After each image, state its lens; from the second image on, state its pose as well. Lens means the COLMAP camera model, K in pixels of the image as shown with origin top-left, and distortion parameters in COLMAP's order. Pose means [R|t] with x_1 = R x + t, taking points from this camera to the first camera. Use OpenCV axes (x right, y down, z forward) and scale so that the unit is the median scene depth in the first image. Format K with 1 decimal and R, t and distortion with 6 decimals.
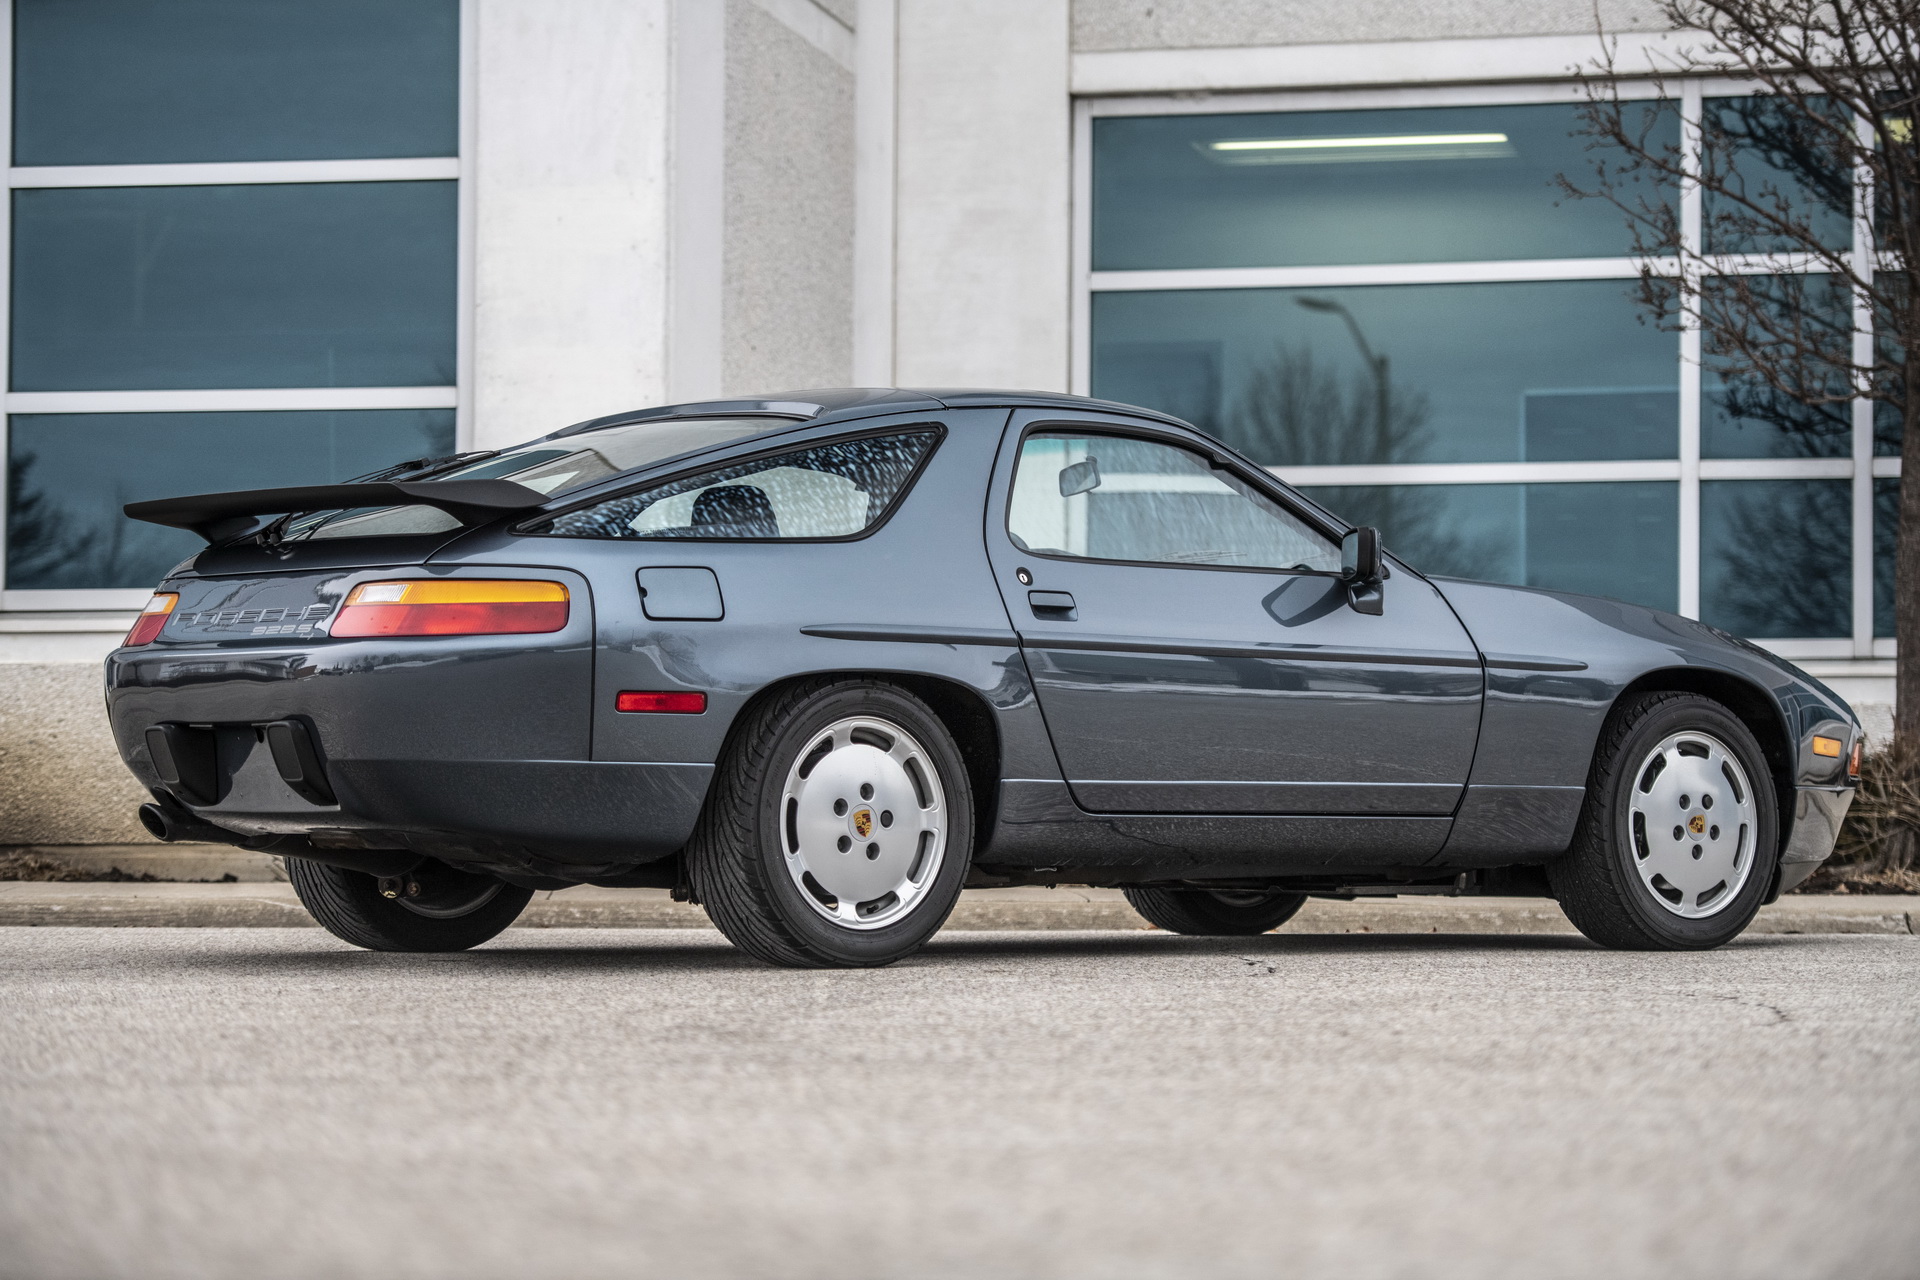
lens RADIAL K [[5324.7, 0, 960.0], [0, 5324.7, 640.0], [0, 0, 1]] dist [0.254903, 0.339848]
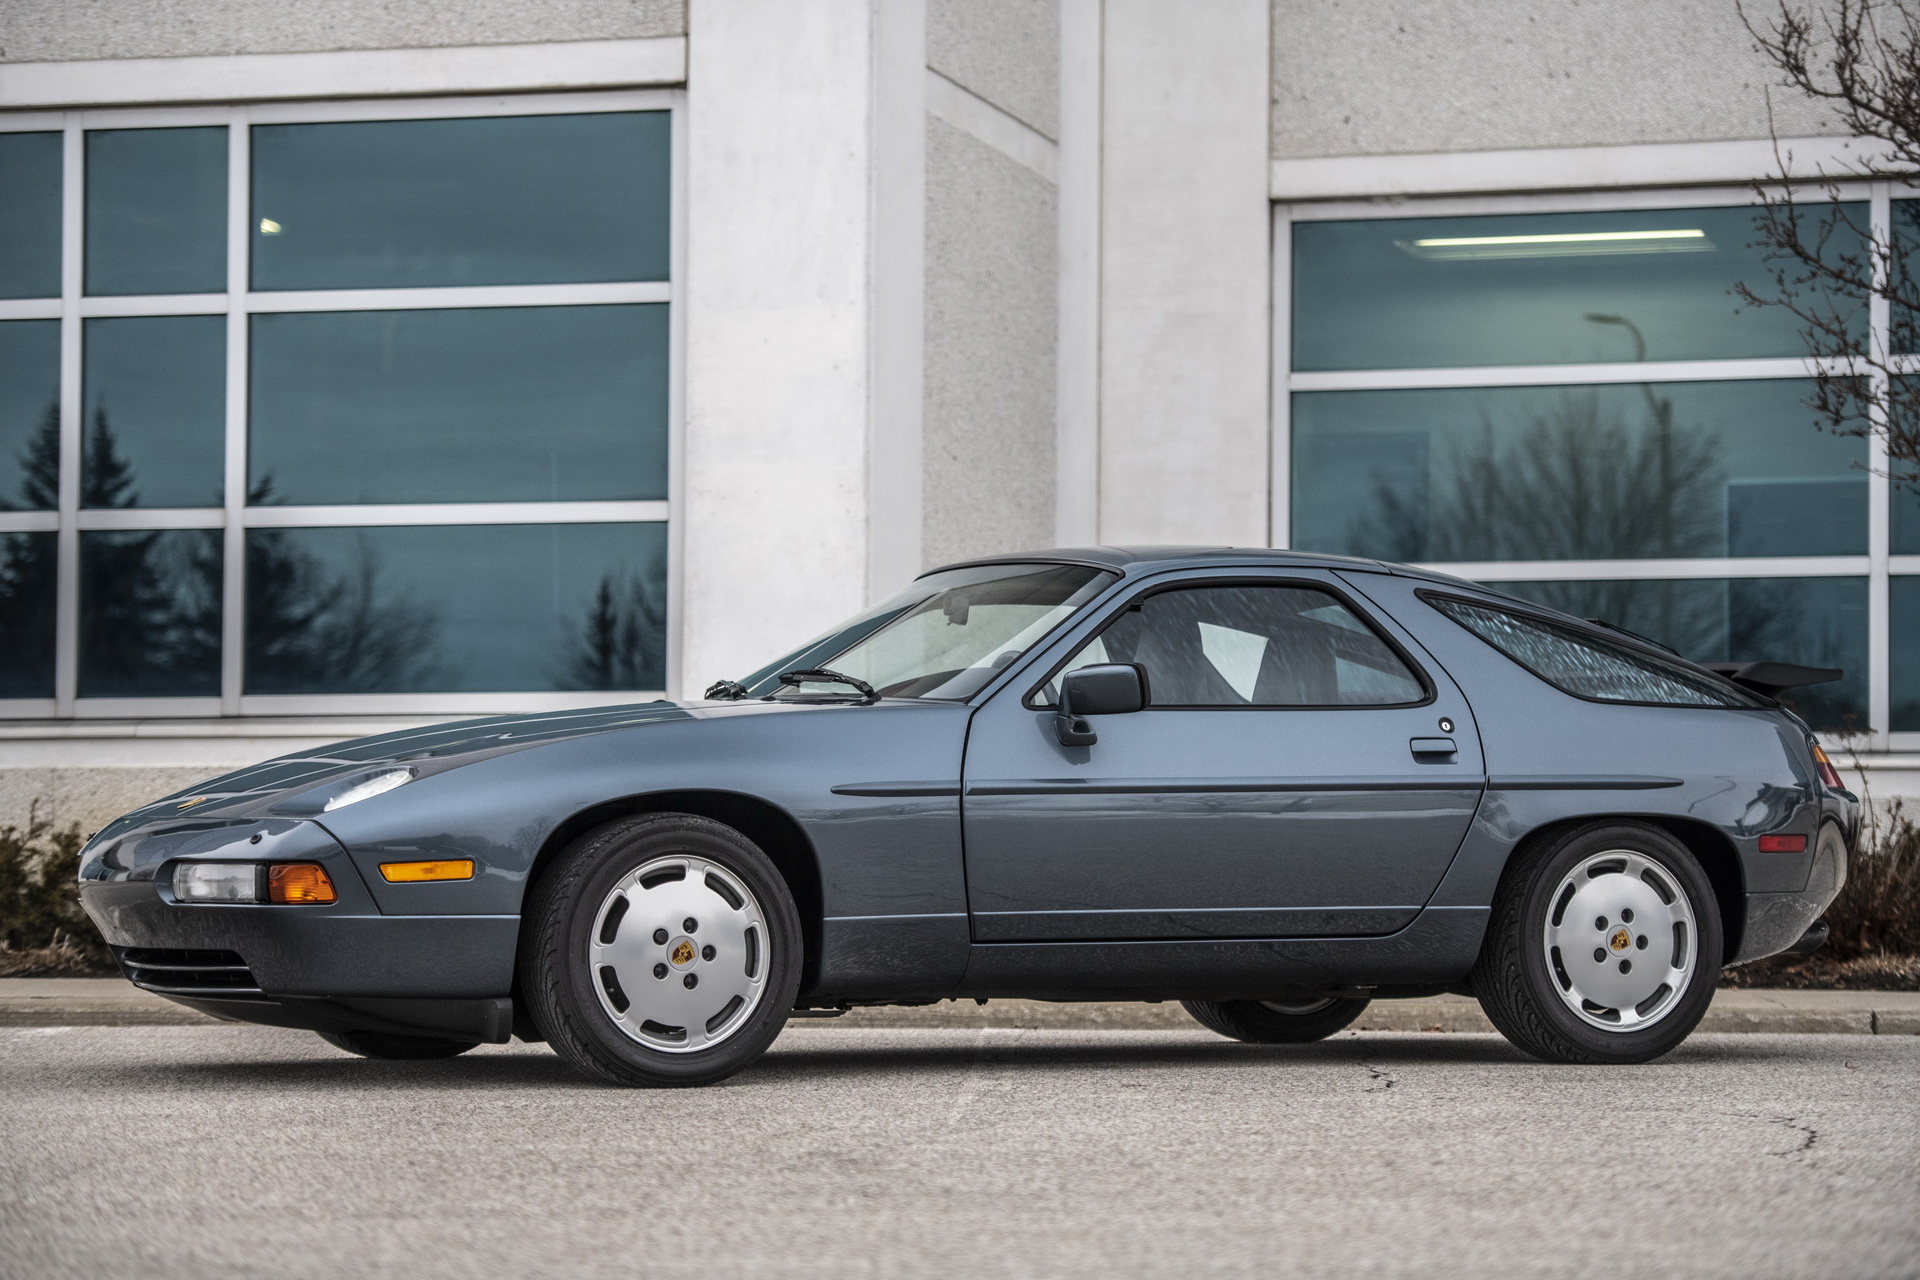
lens RADIAL K [[5610.1, 0, 960.0], [0, 5610.1, 640.0], [0, 0, 1]] dist [0.323305, 0.111239]
pose [[0.998584, -0.003787, -0.053064, 0.021344], [0.003580, 0.999986, -0.003985, -0.015812], [0.053078, 0.003789, 0.998583, -0.096289]]
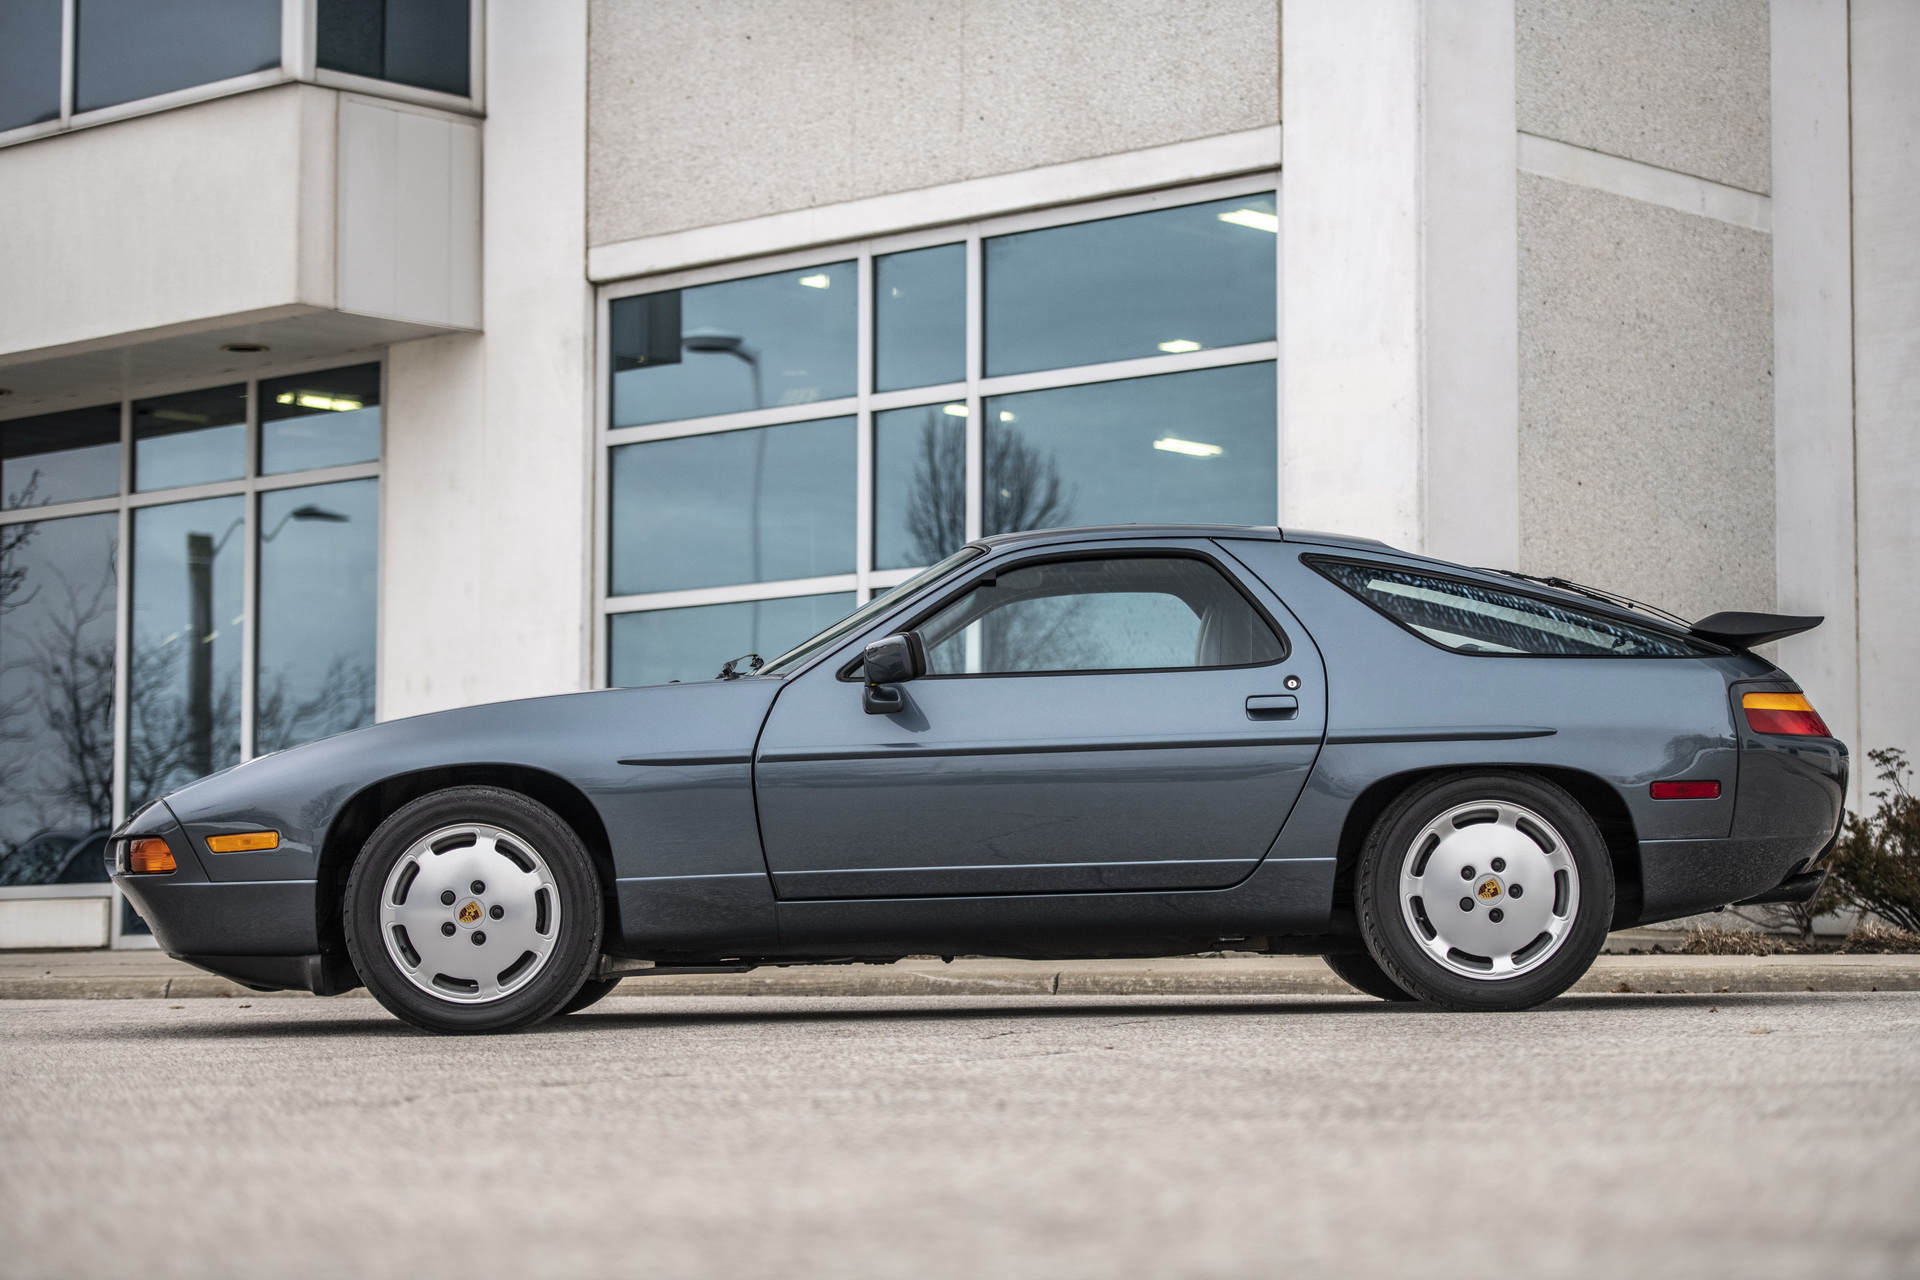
lens RADIAL K [[4387.9, 0, 960.0], [0, 4387.9, 640.0], [0, 0, 1]] dist [0.022828, -0.089651]
pose [[0.868803, -0.049429, -0.492685, 0.324512], [0.035702, 0.998669, -0.037234, 0.009431], [0.493870, 0.014759, 0.869411, 0.126267]]
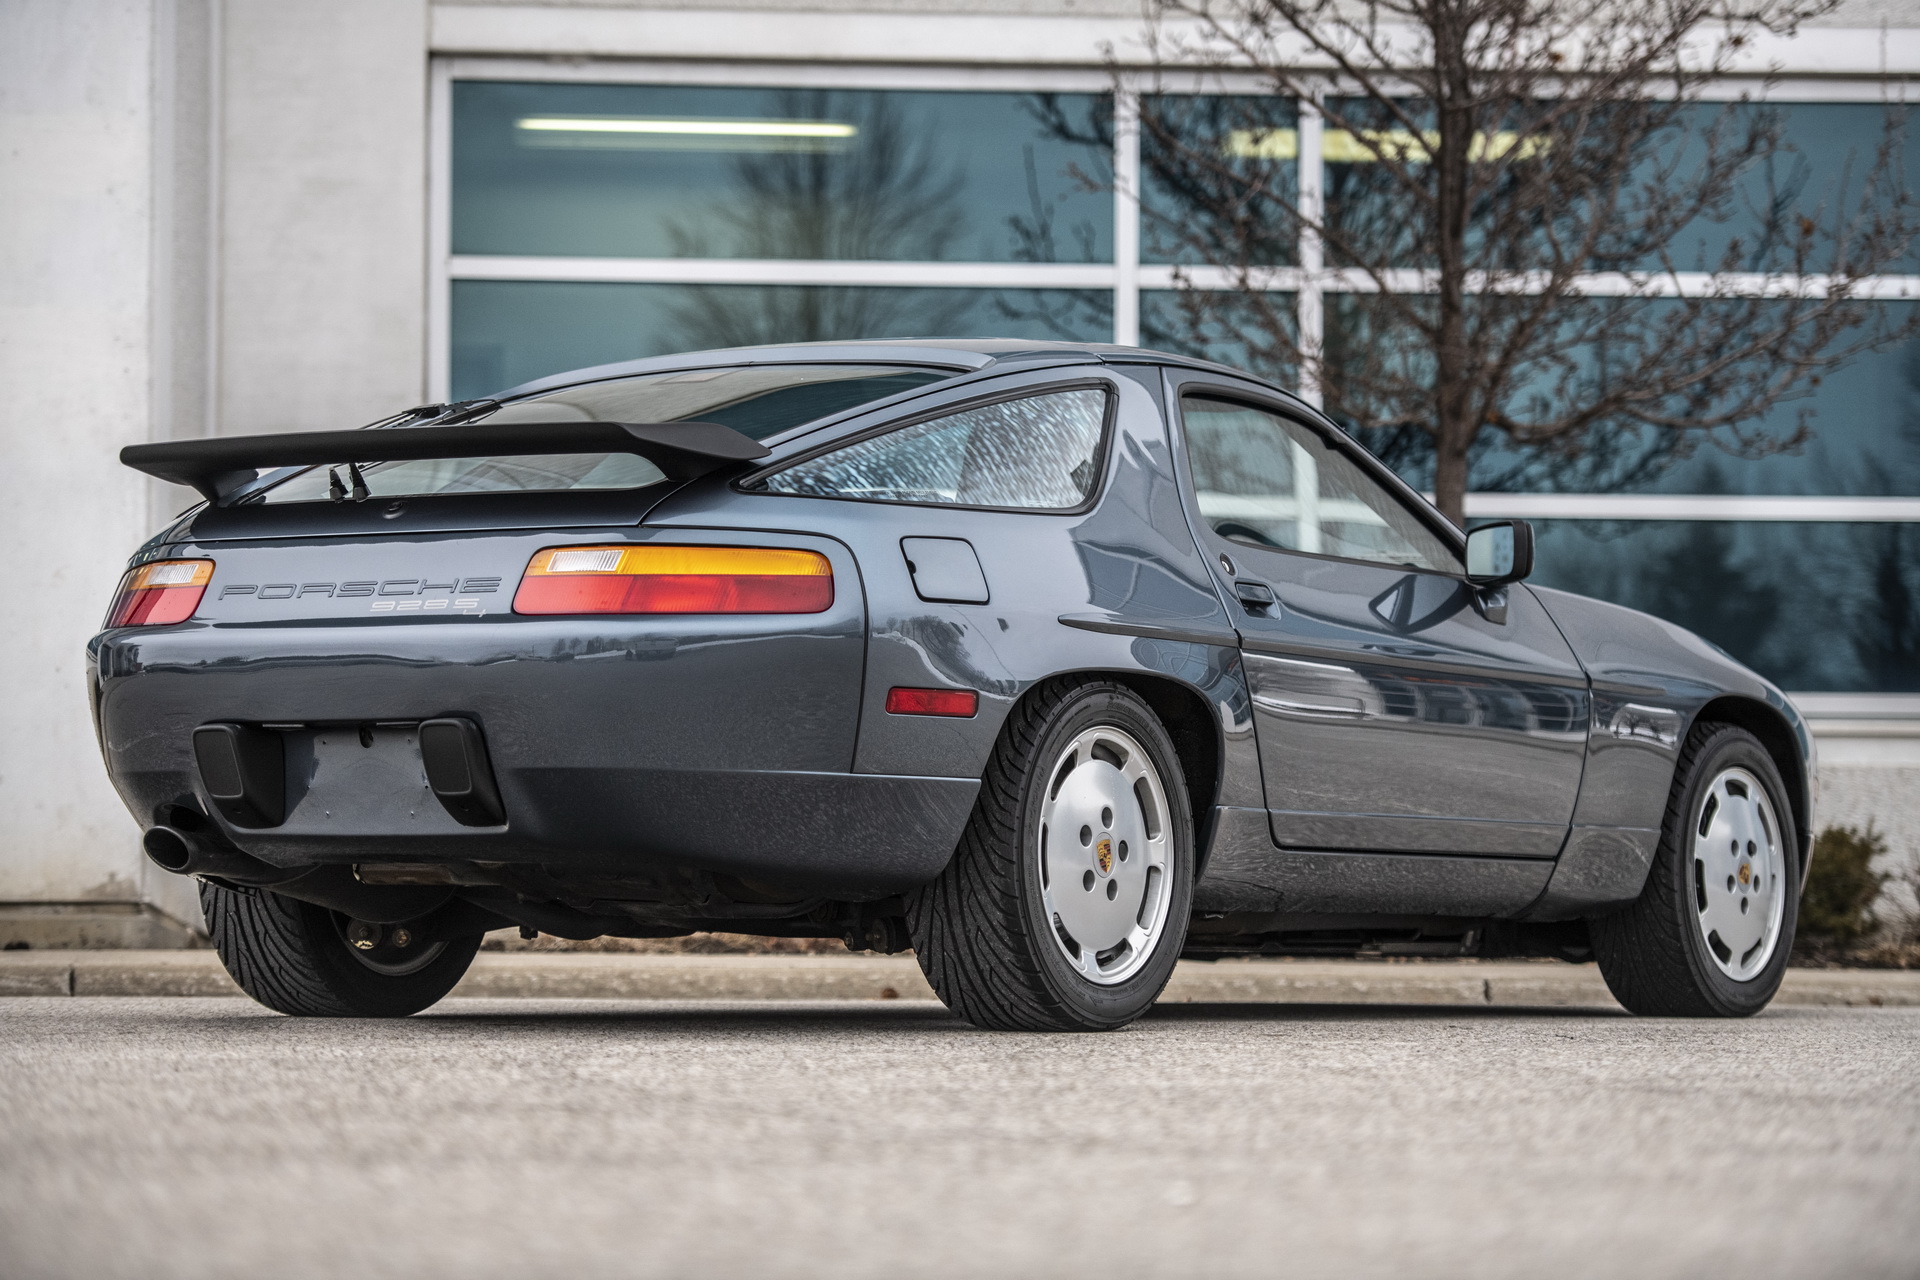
lens RADIAL K [[5610.1, 0, 960.0], [0, 5610.1, 640.0], [0, 0, 1]] dist [0.323305, 0.111239]
pose [[0.954589, 0.019943, 0.297256, -0.196916], [-0.014946, 0.999706, -0.019074, 0.011796], [-0.297550, 0.013765, 0.954607, 0.113936]]
